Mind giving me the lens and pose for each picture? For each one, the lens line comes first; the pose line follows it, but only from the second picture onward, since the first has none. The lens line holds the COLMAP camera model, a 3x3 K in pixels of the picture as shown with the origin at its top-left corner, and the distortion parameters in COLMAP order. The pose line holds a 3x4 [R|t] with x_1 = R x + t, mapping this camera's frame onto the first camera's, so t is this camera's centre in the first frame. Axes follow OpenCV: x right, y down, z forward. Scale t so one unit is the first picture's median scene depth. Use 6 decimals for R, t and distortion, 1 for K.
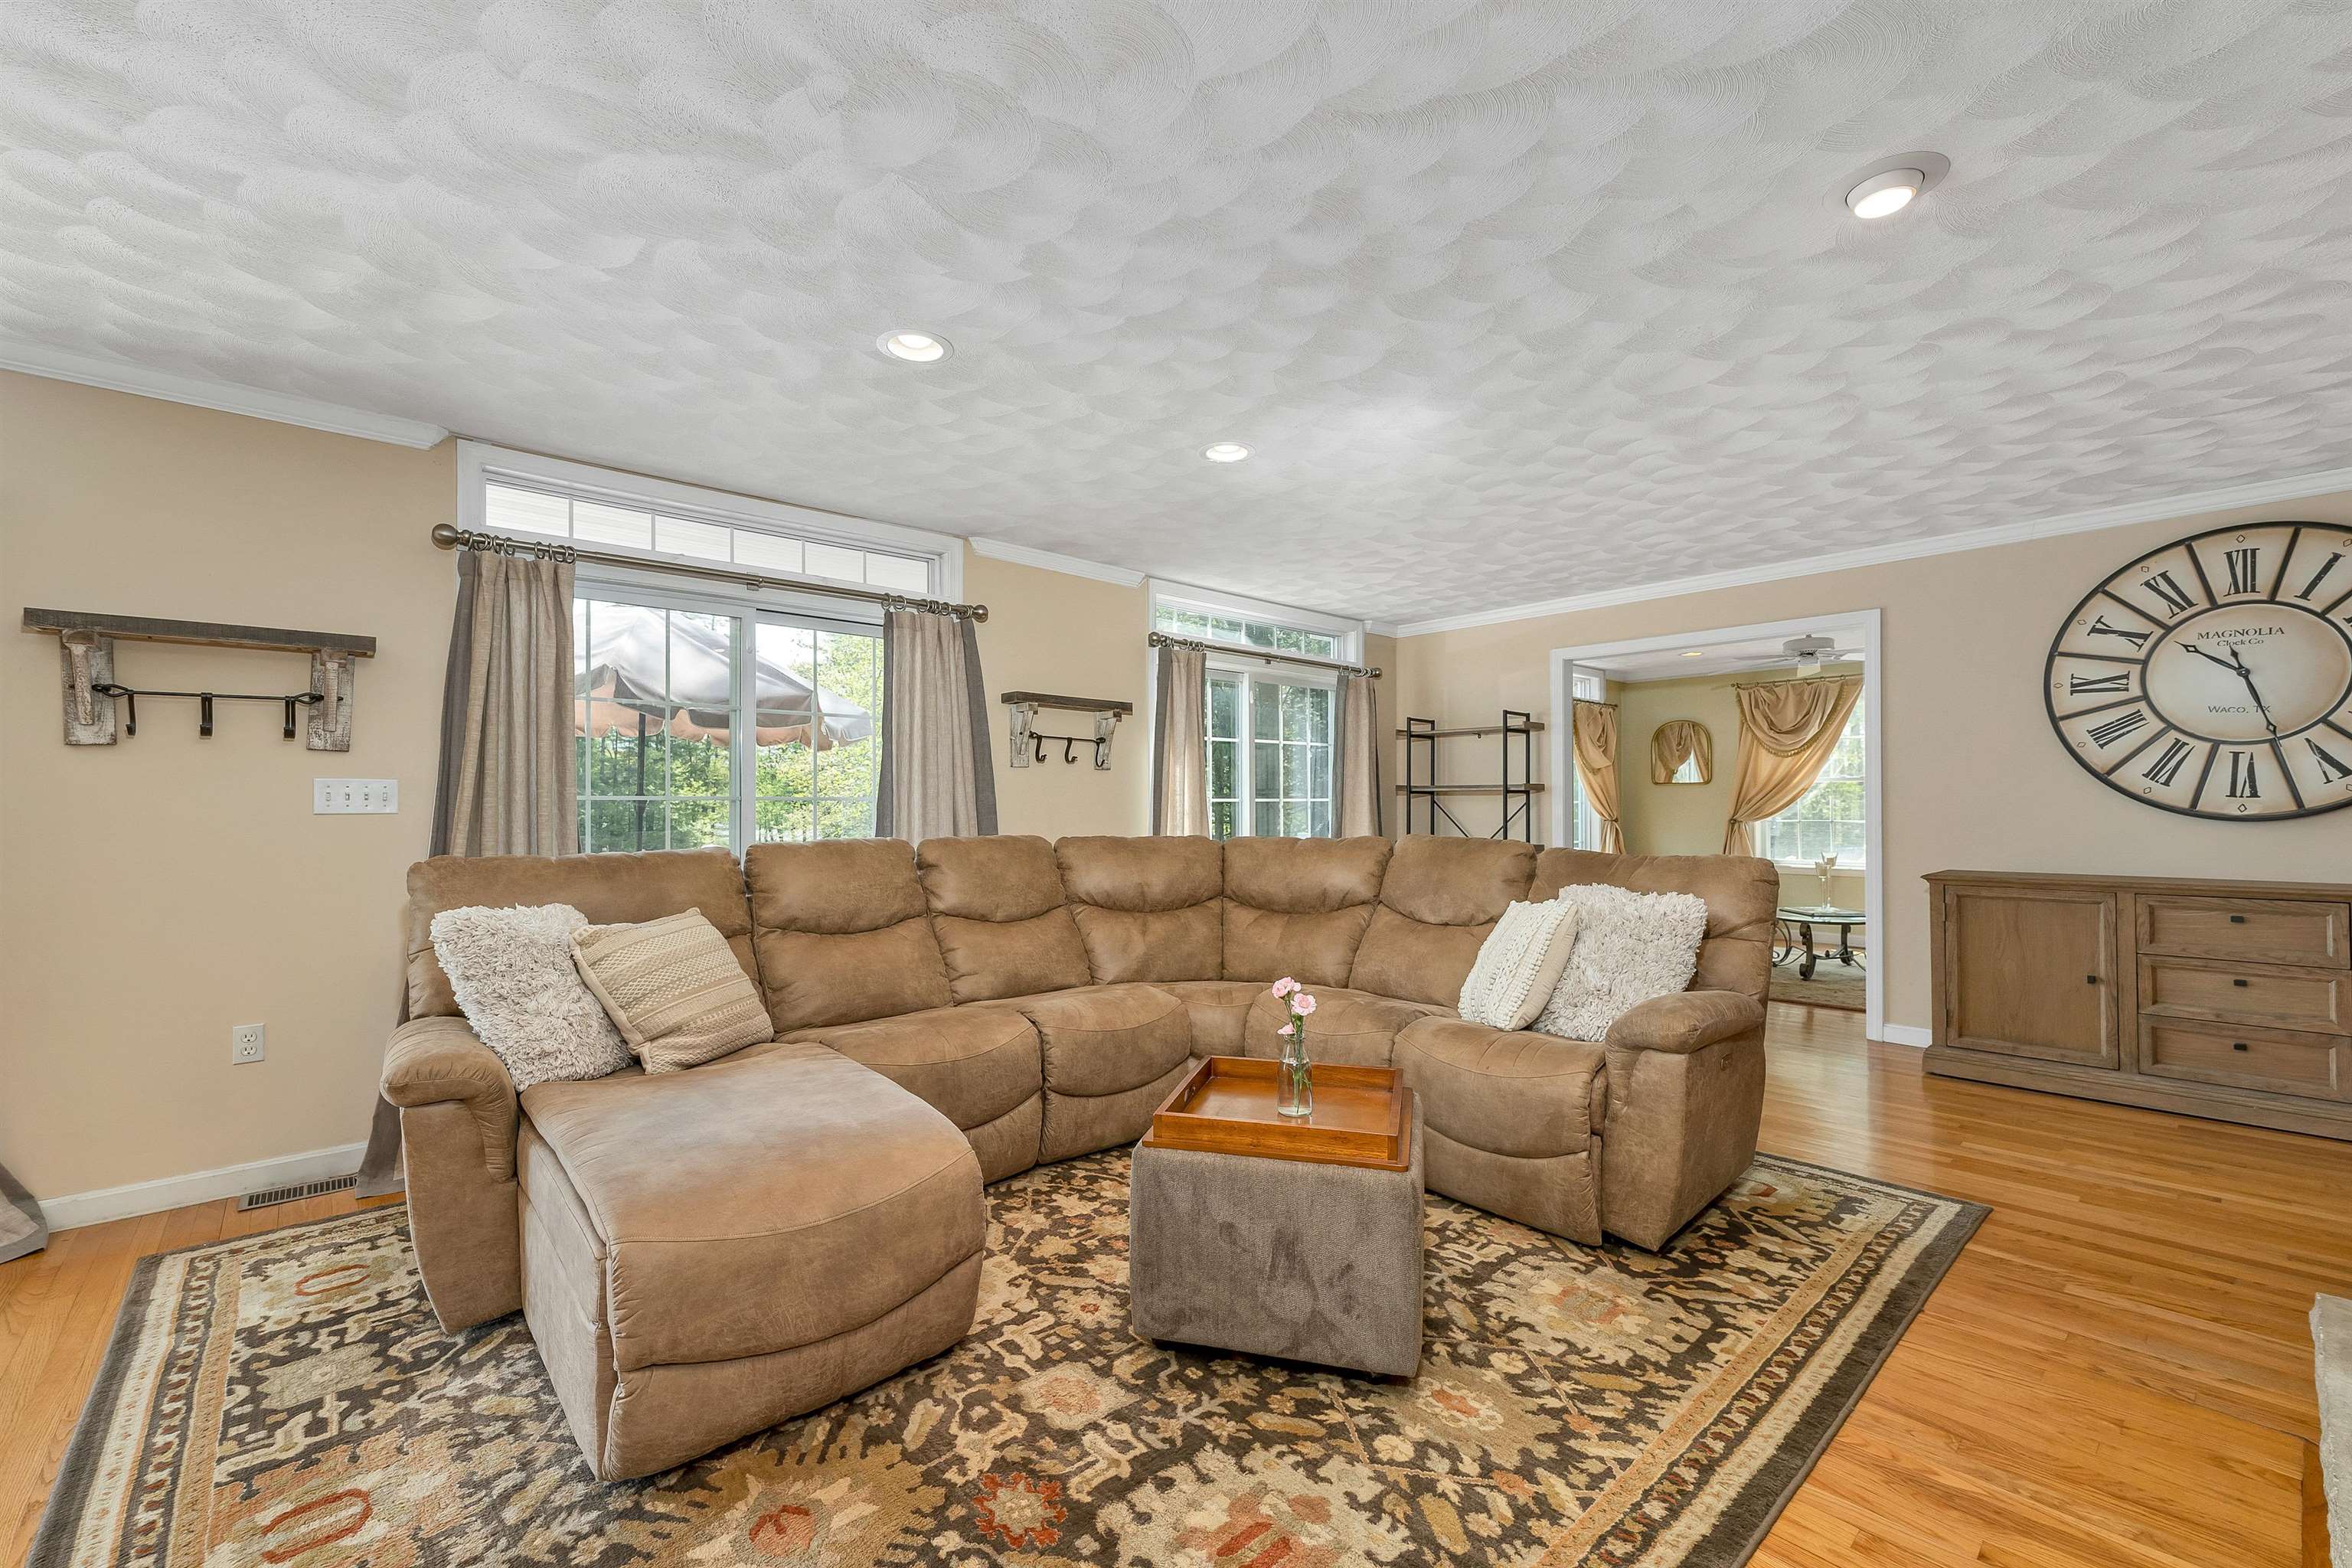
lens RADIAL K [[978.6, 0, 1184.4], [0, 978.6, 800.2], [0, 0, 1]] dist [0.003436, 0.001145]
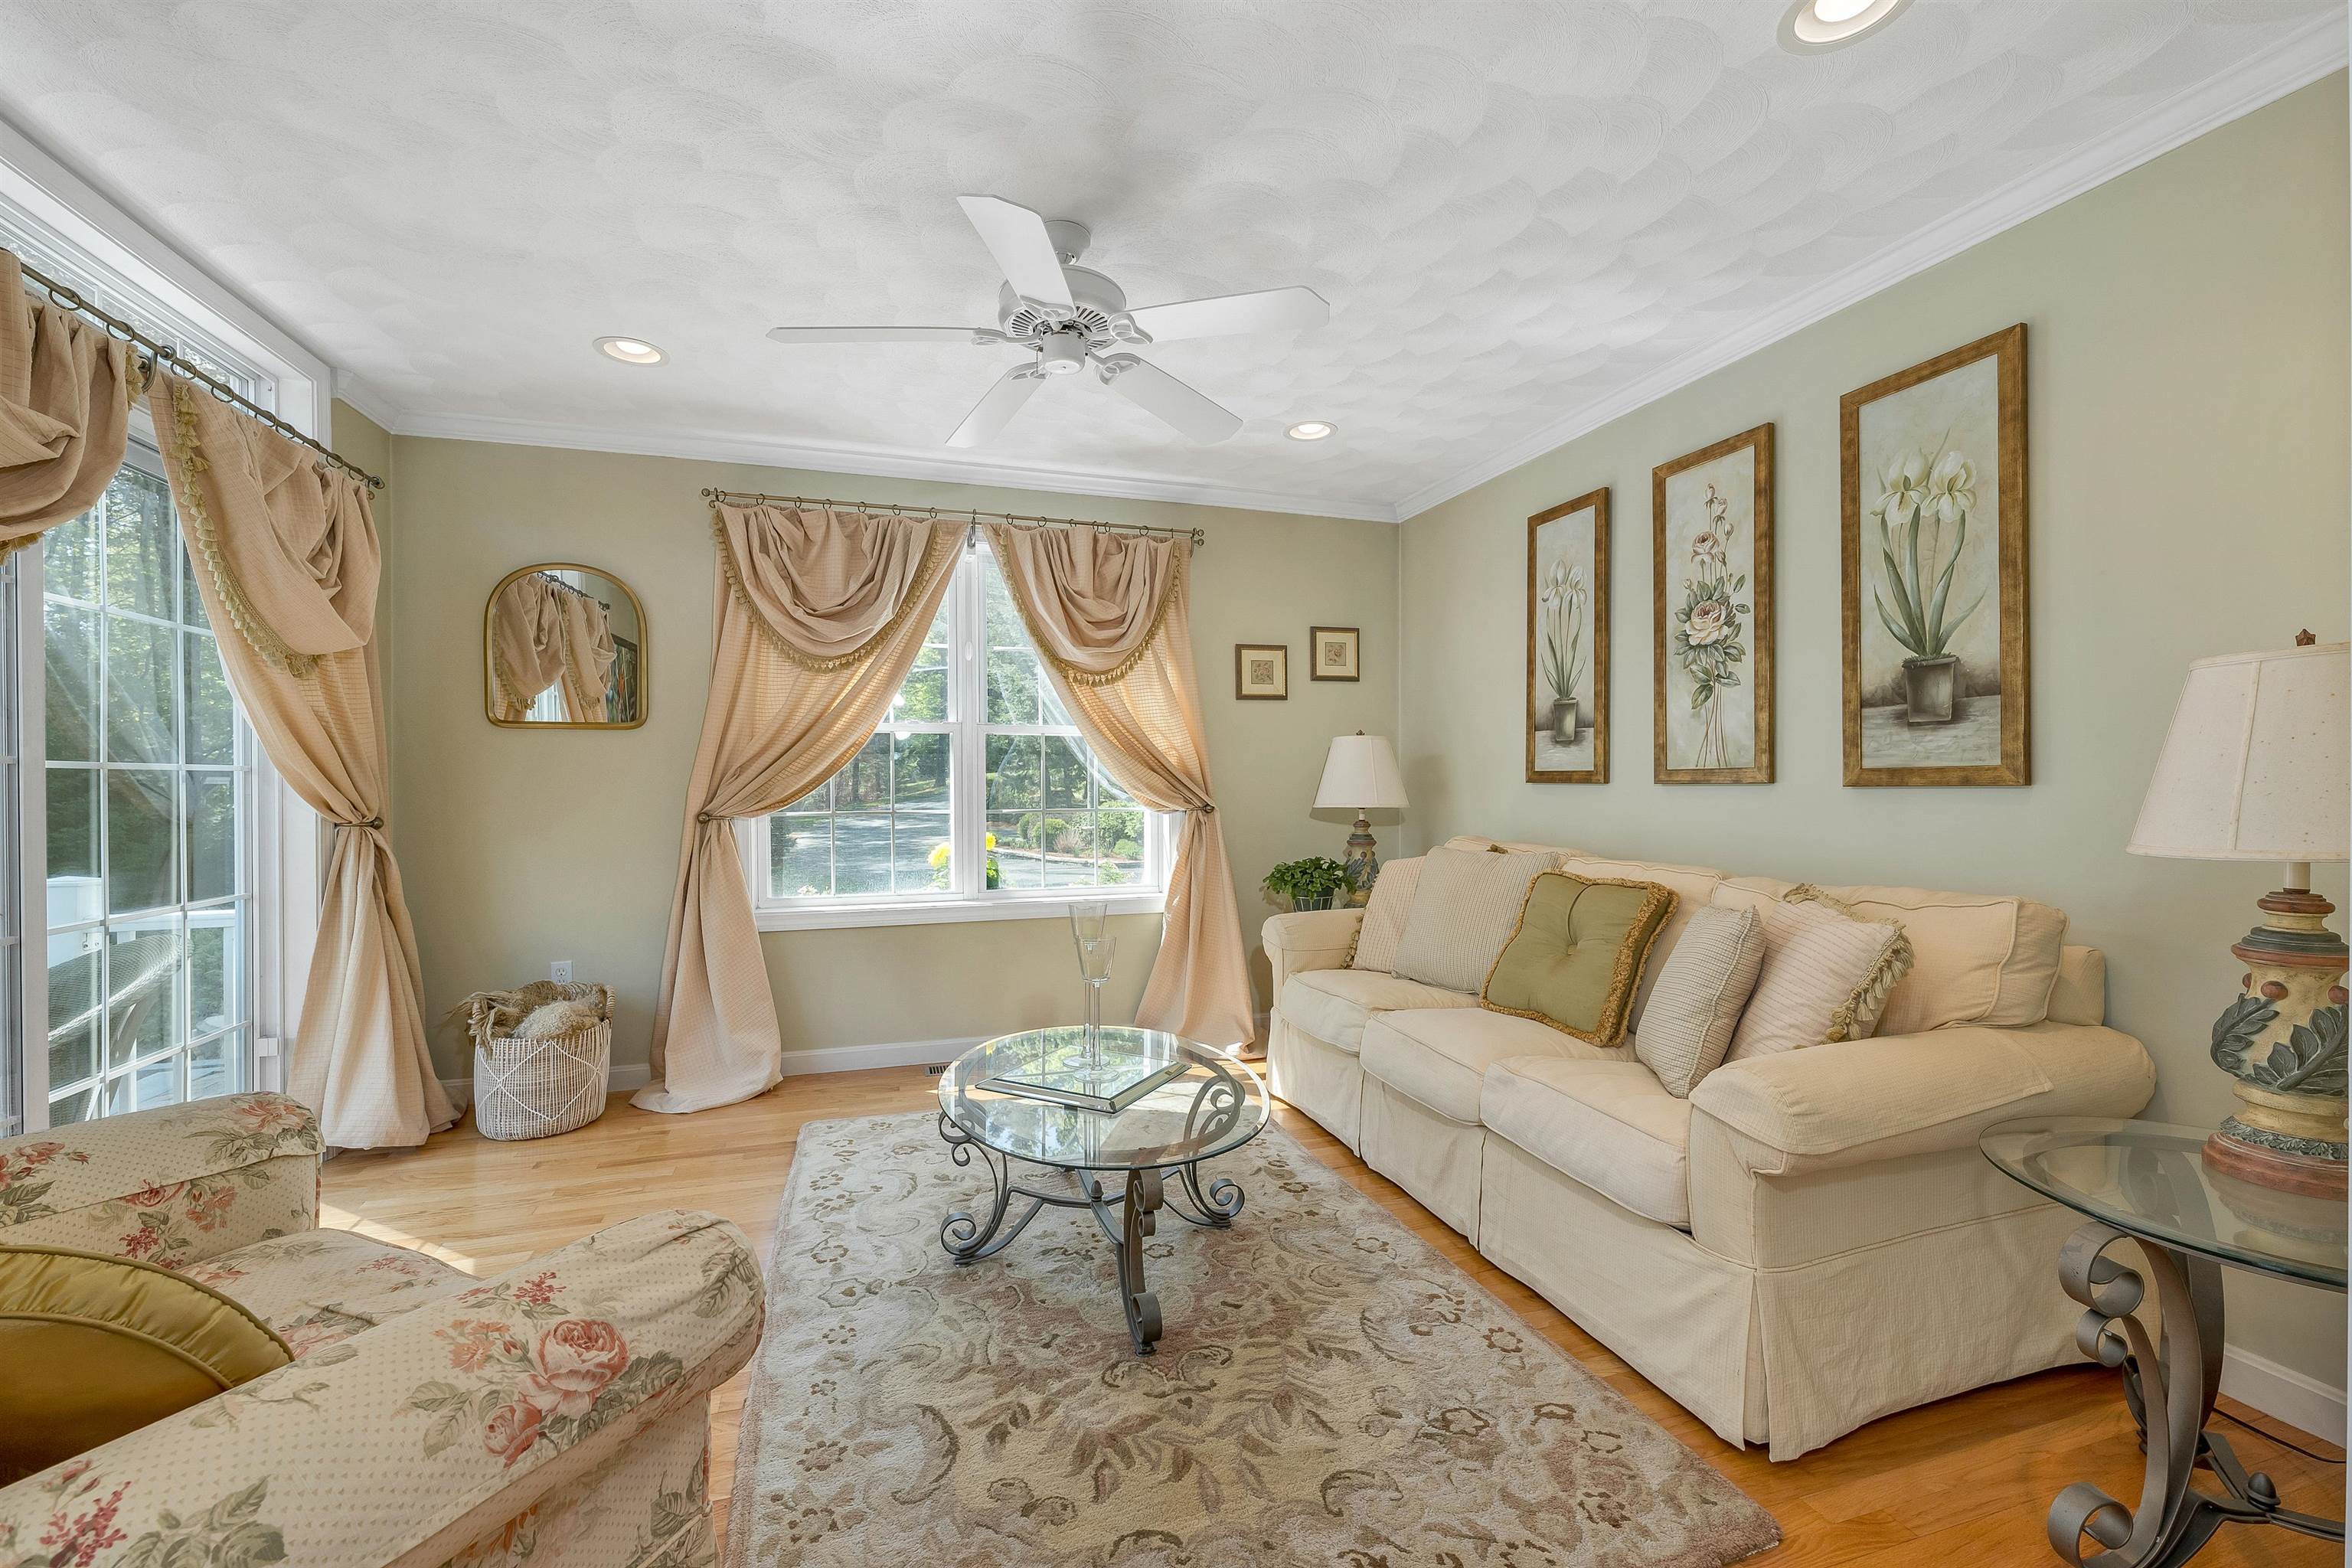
lens RADIAL K [[978.6, 0, 1170.8], [0, 978.6, 779.7], [0, 0, 1]] dist [0.003436, 0.001145]
pose [[0.415061, -0.005141, 0.909779, 0.268268], [-0.005240, 0.999954, 0.008041, 0.001332], [-0.909779, -0.008105, 0.415014, 0.661159]]
